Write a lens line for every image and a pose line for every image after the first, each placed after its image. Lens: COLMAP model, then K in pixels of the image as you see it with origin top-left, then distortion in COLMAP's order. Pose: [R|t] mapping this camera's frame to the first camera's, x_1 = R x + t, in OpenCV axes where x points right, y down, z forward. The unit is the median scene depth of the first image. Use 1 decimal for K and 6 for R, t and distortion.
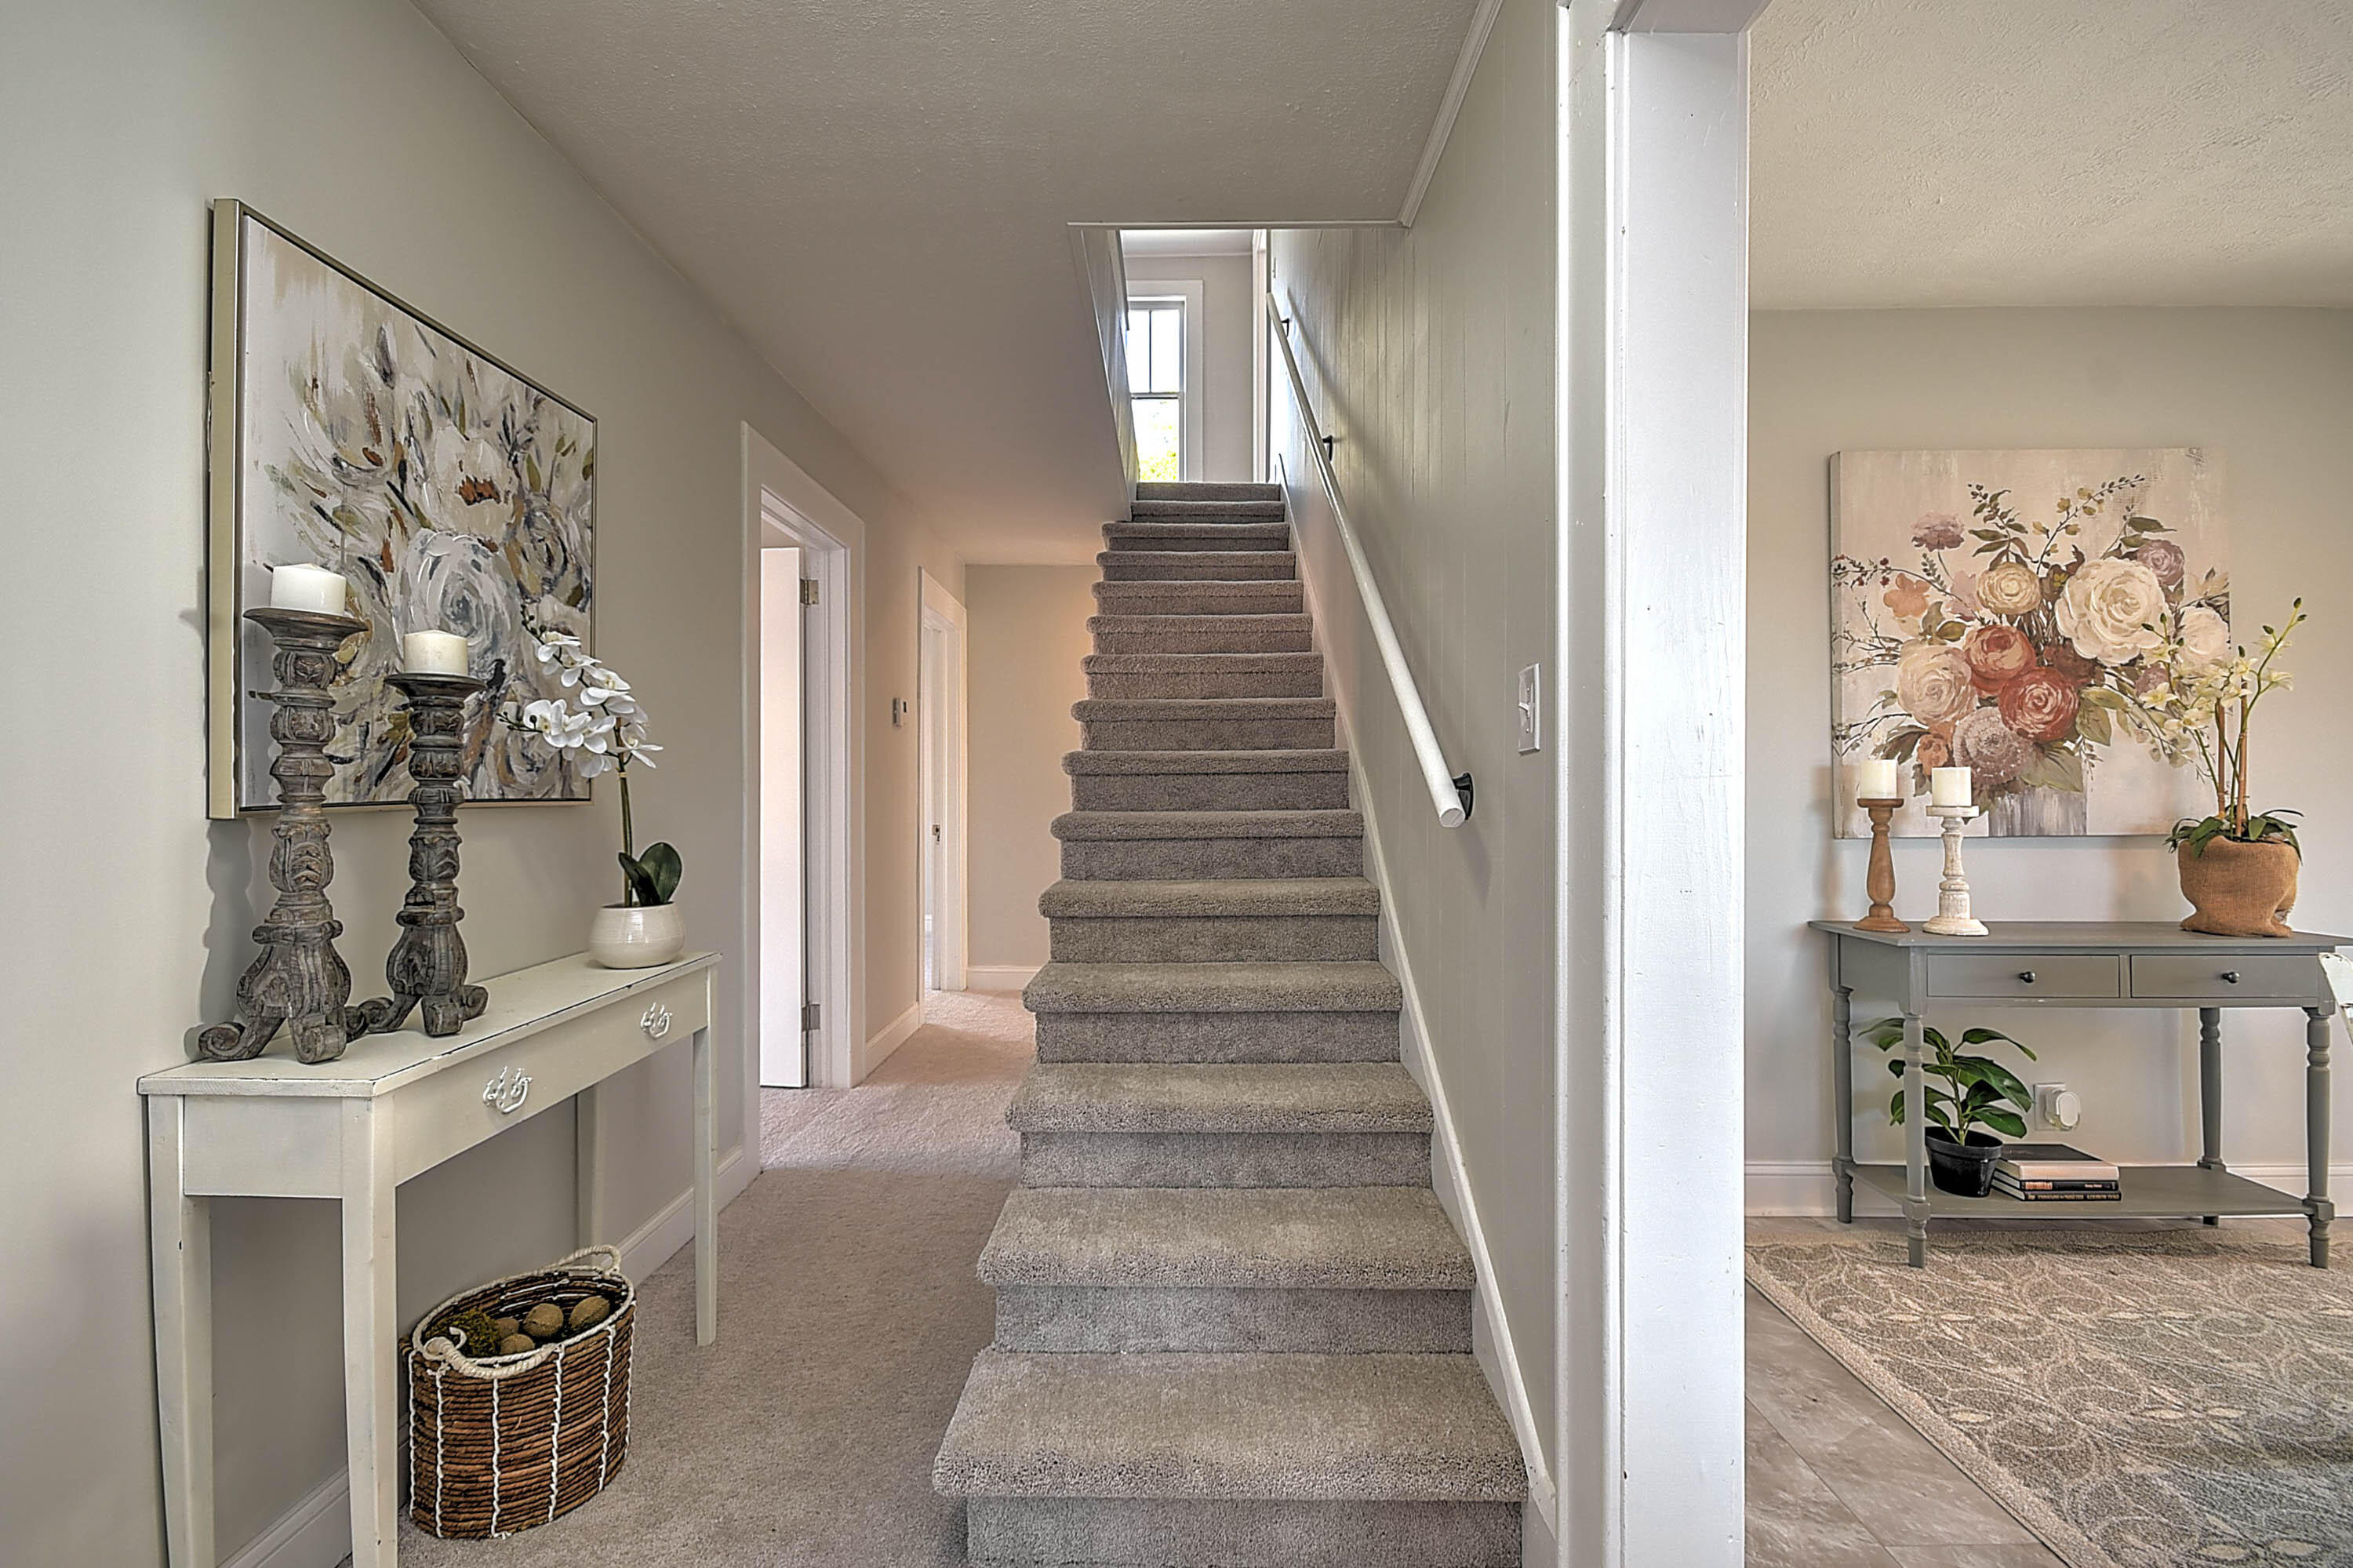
lens RADIAL K [[1011.9, 0, 1176.5], [0, 1011.9, 784.0], [0, 0, 1]] dist [0.018275, -0.014367]
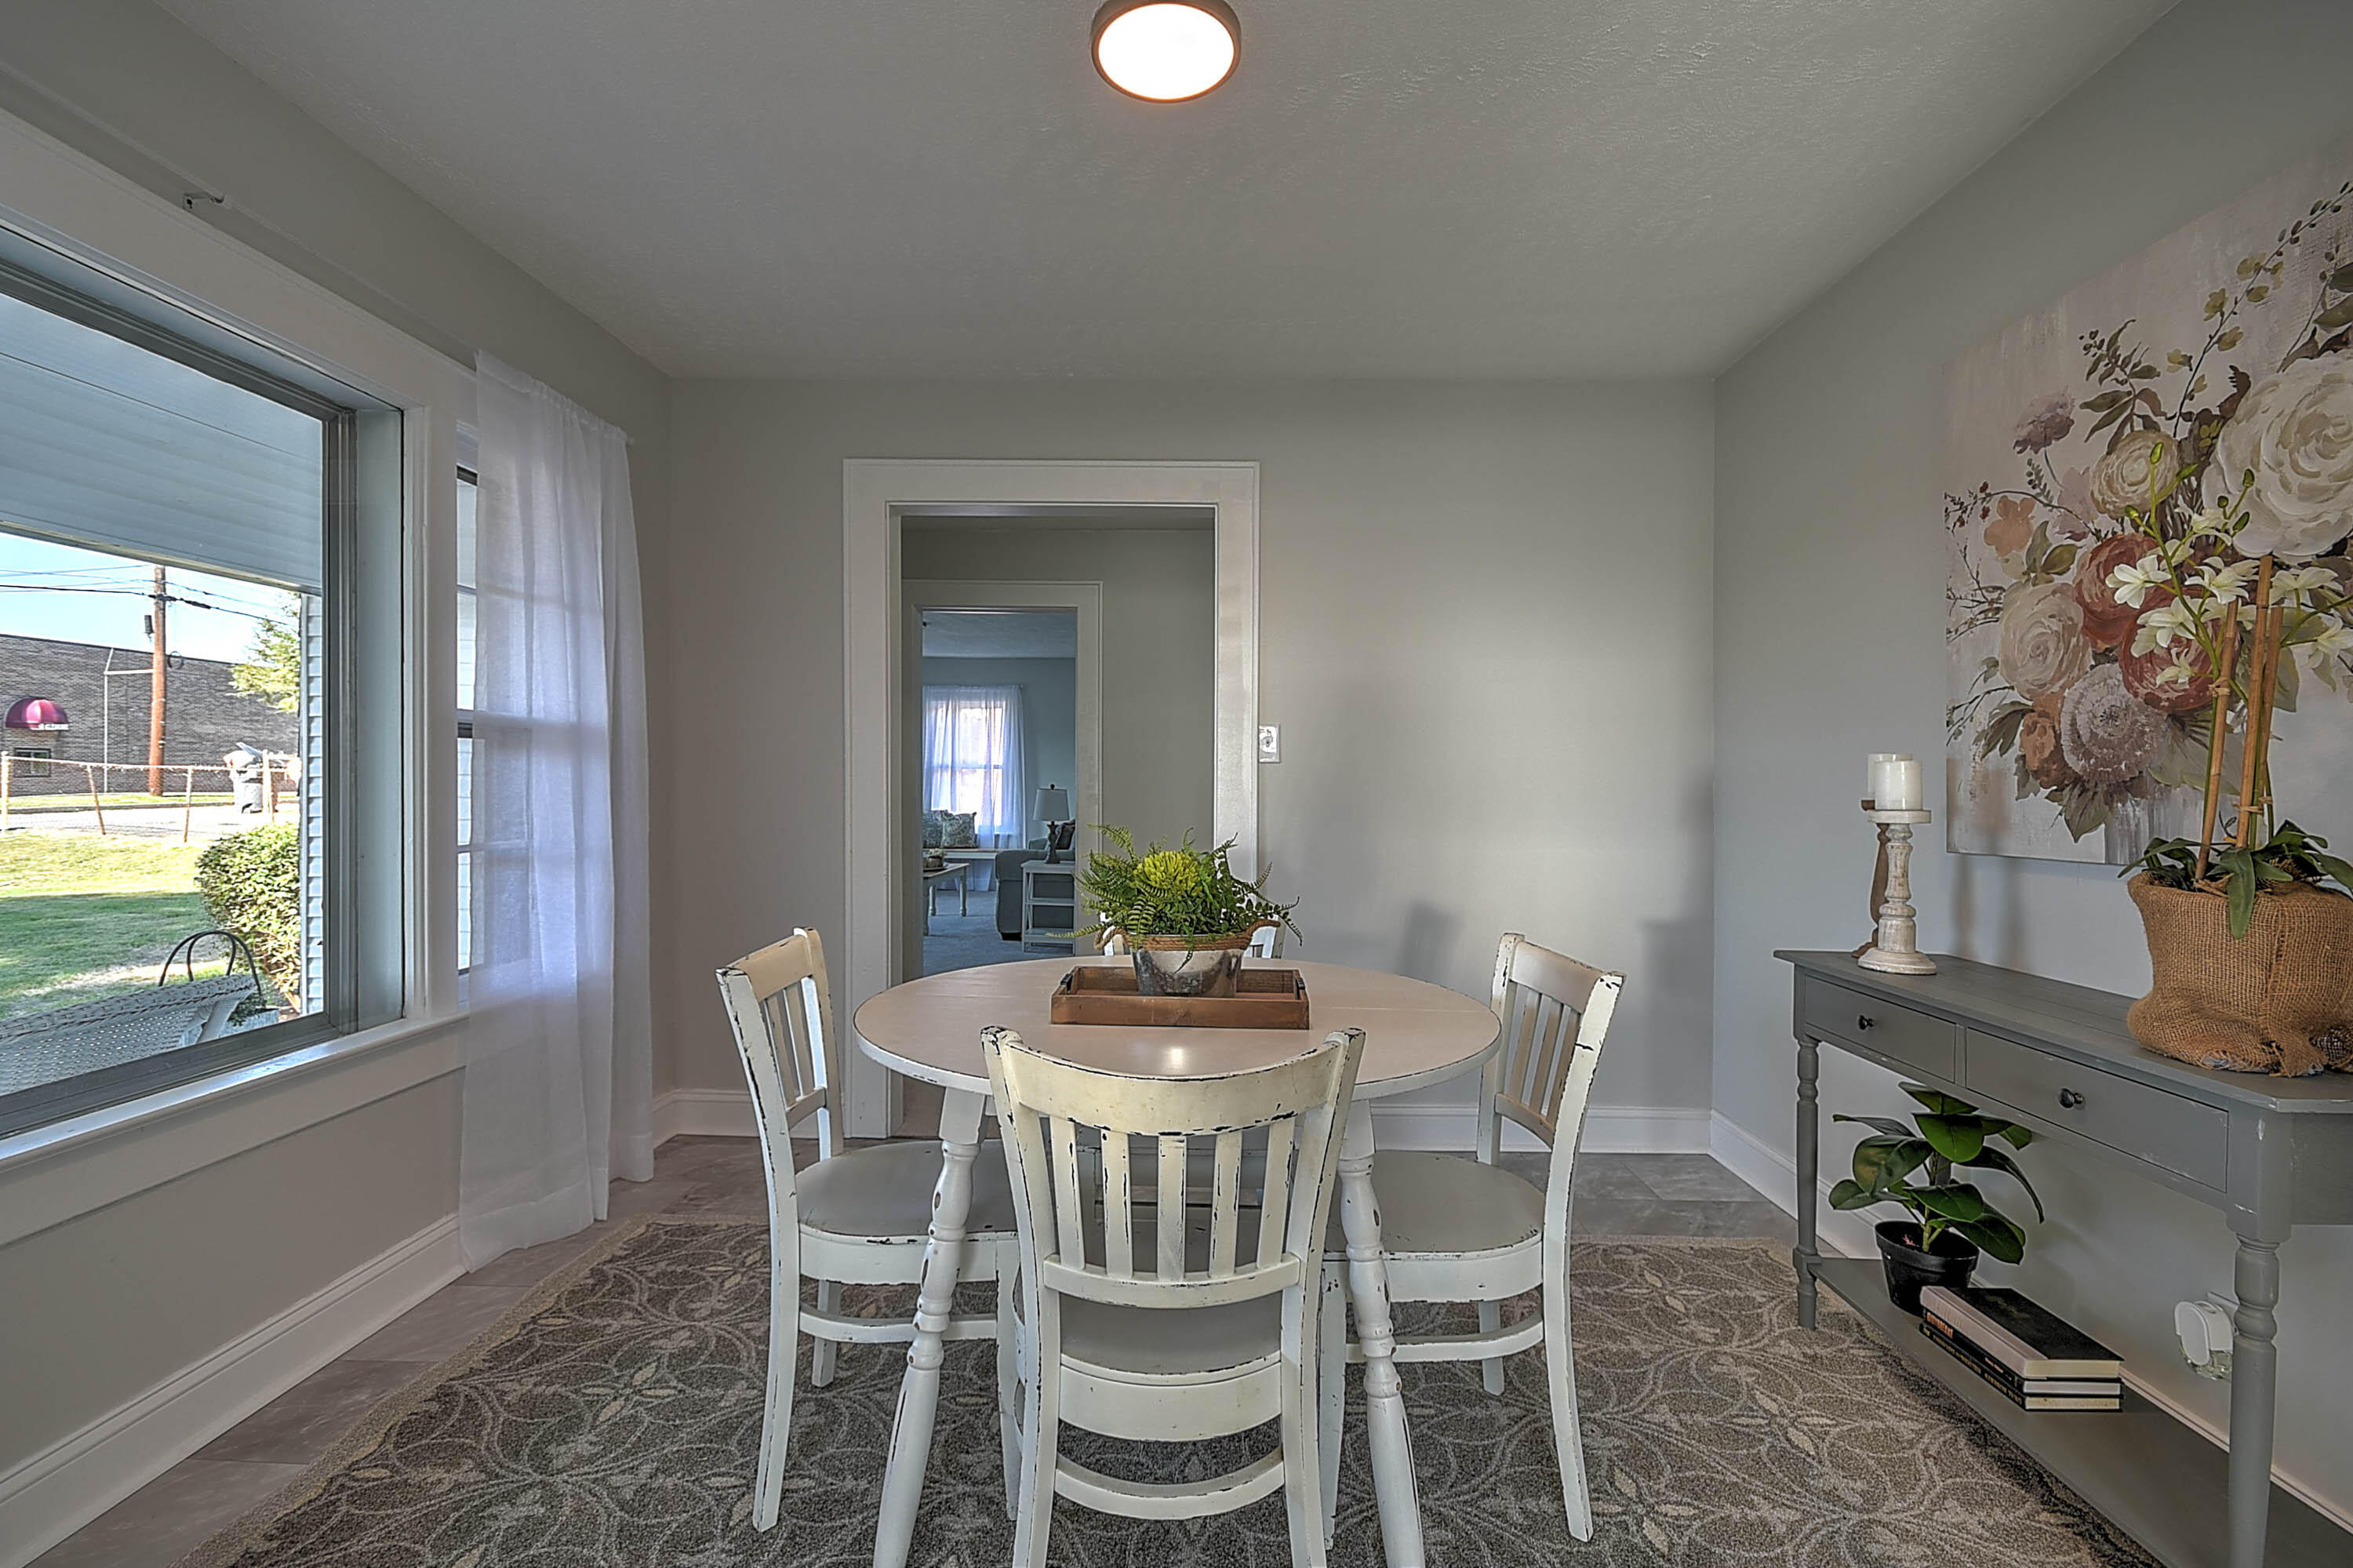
lens RADIAL K [[1011.9, 0, 1176.5], [0, 1011.9, 784.0], [0, 0, 1]] dist [0.018275, -0.014367]
pose [[-0.012808, 0.001259, -0.999917, 1.457338], [-0.006324, 0.999979, 0.001340, 0.003855], [0.999898, 0.006340, -0.012800, 0.413731]]
